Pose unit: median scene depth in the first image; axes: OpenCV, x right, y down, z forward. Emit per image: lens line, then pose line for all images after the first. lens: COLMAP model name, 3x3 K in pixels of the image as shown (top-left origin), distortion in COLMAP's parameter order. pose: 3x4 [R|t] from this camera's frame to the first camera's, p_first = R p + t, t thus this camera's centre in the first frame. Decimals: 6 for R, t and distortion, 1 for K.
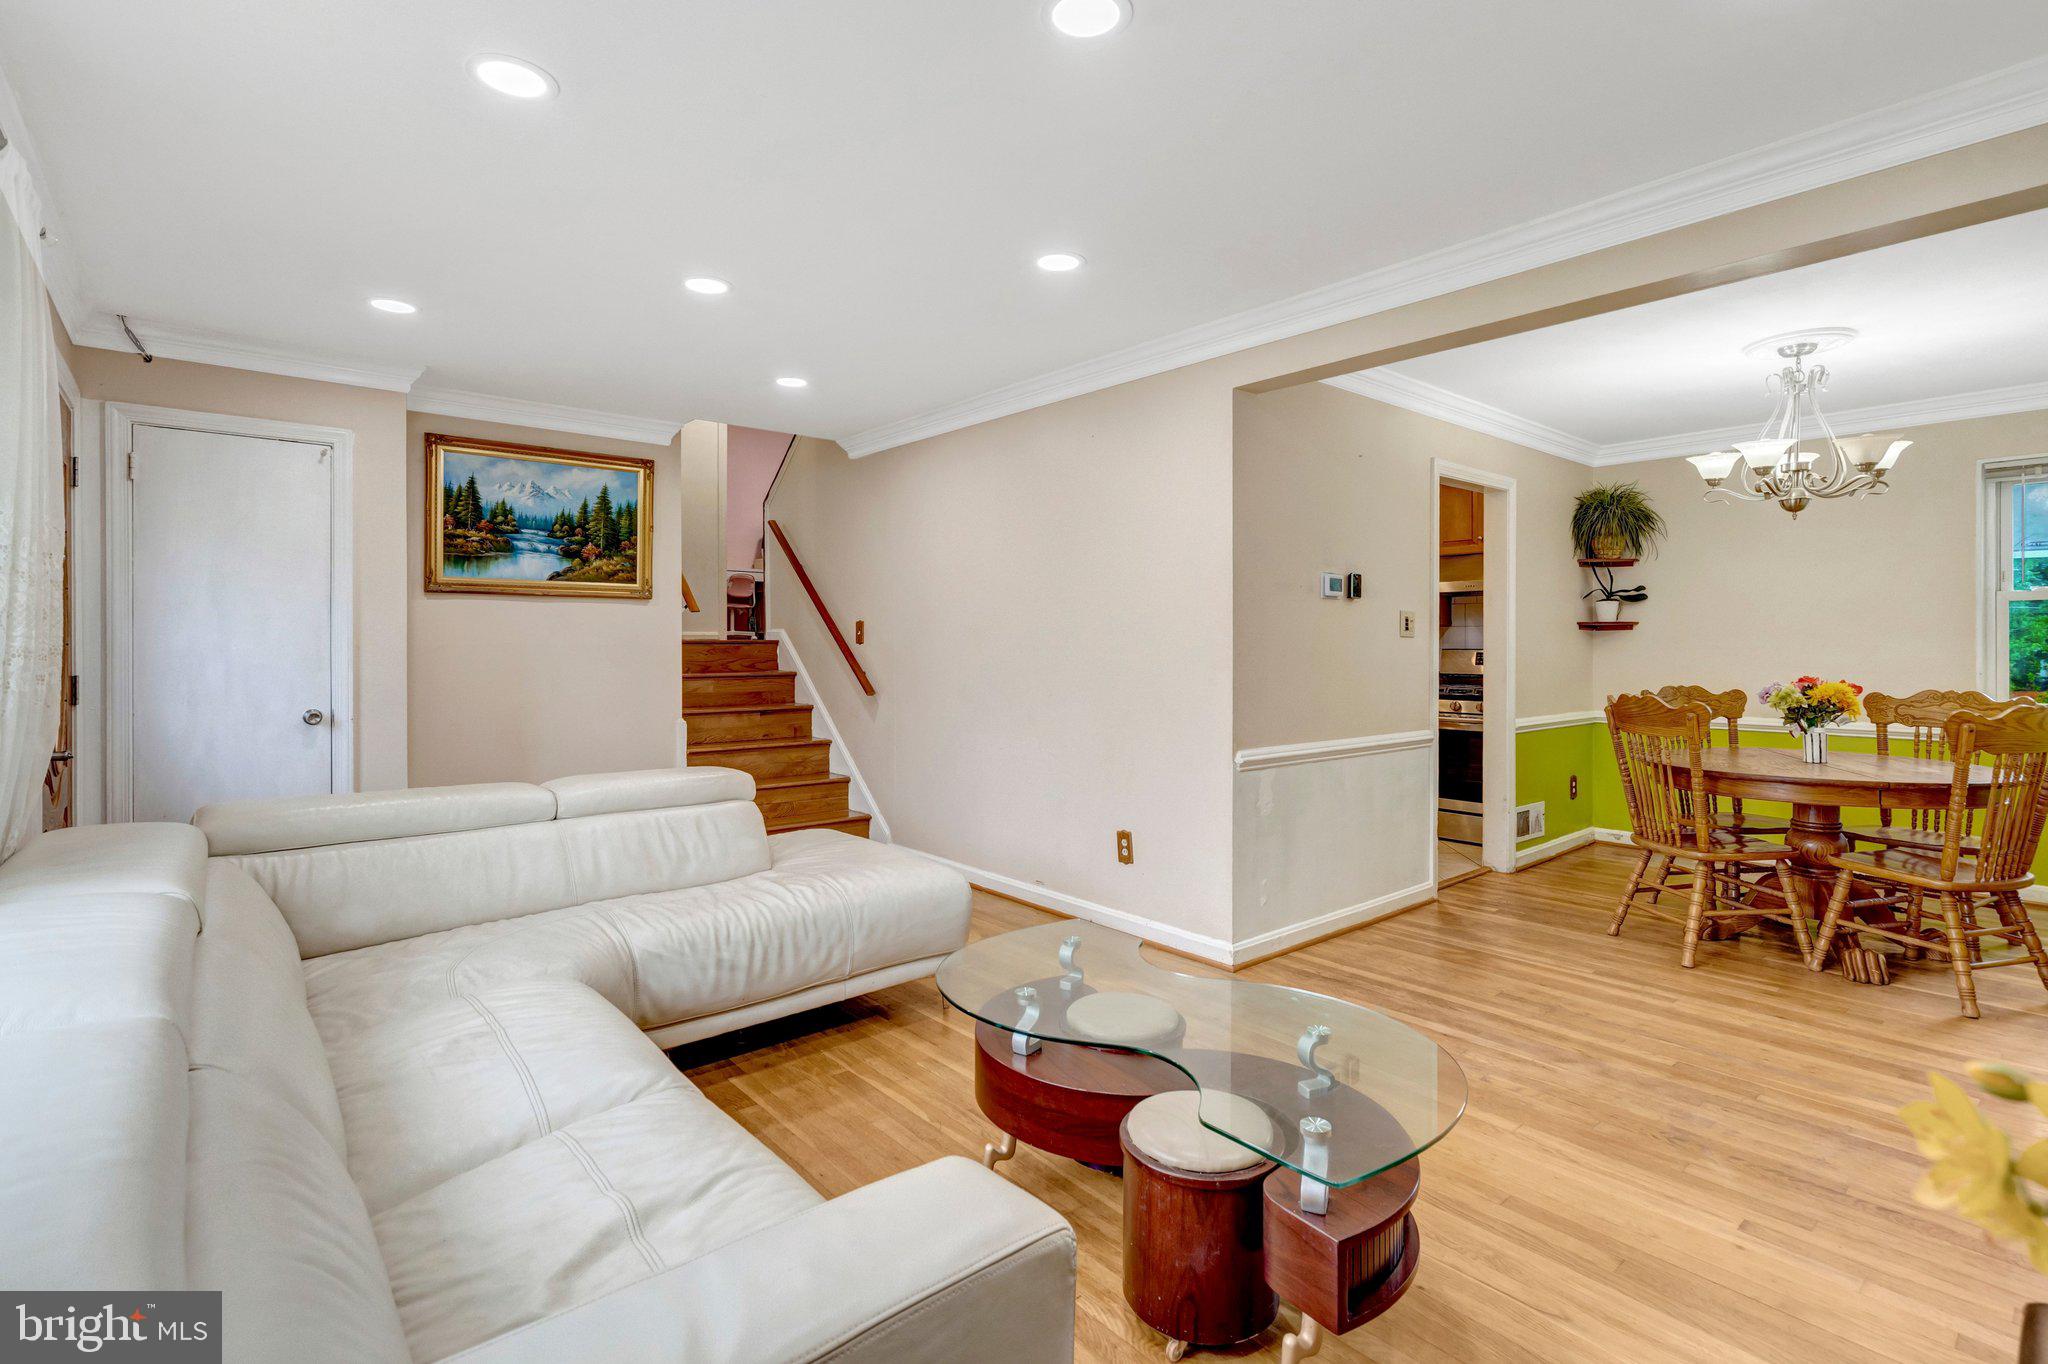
lens RADIAL K [[966.5, 0, 1033.2], [0, 966.5, 661.1], [0, 0, 1]] dist [0.000327, 0.001057]
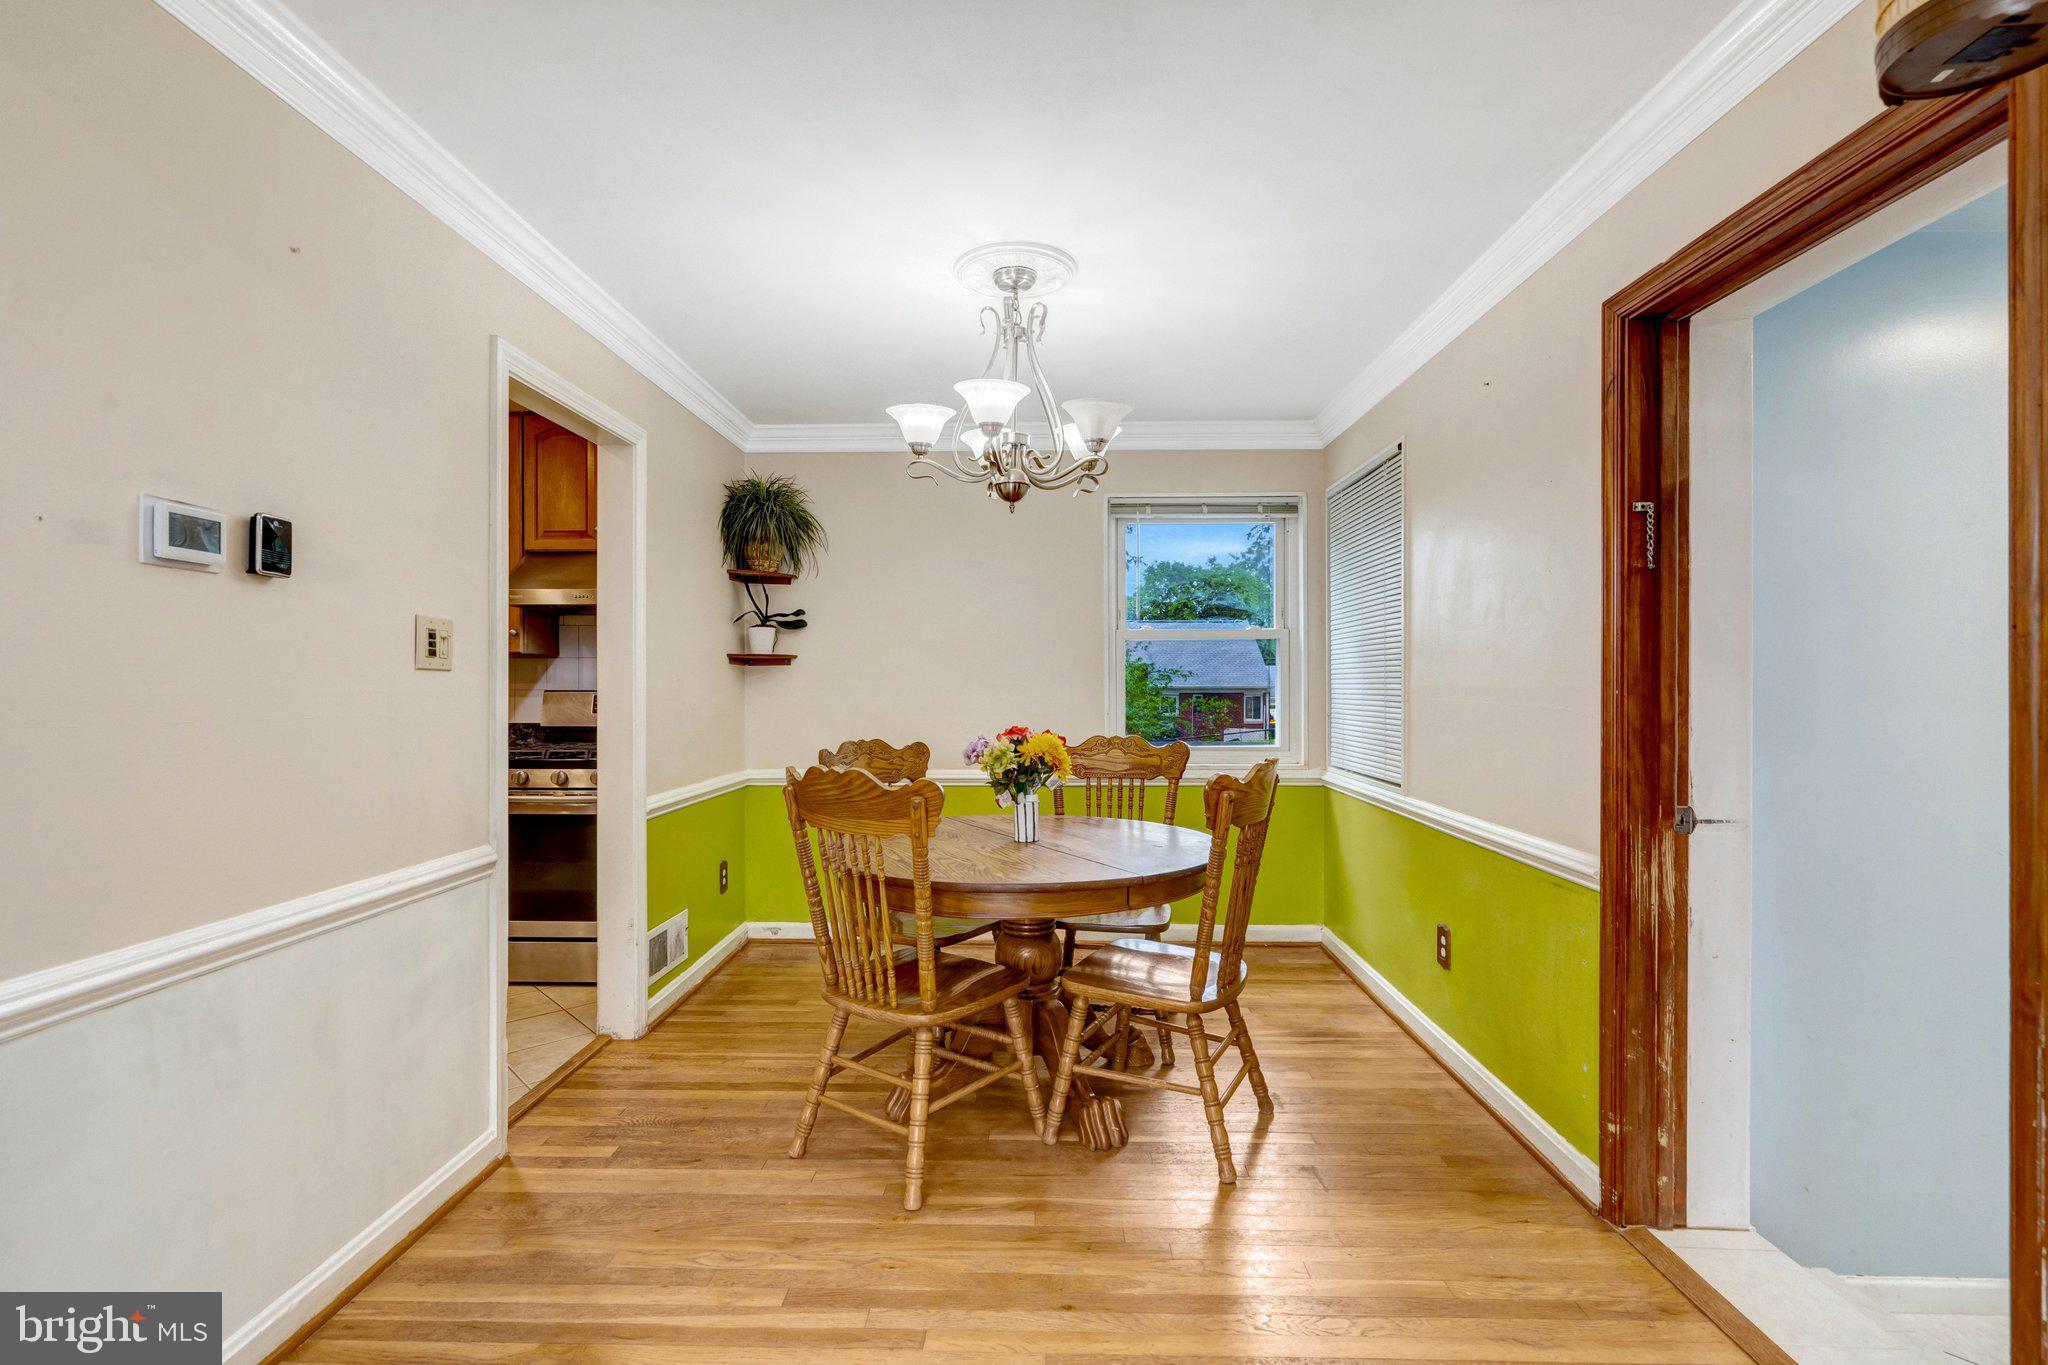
lens RADIAL K [[943.1, 0, 1022.3], [0, 943.1, 670.6], [0, 0, 1]] dist [-0.003488, 0.000132]
pose [[0.670703, 0.009728, 0.741662, 0.231080], [0.012630, 0.999619, -0.024533, -0.008791], [-0.741618, 0.025821, 0.670325, 0.450529]]
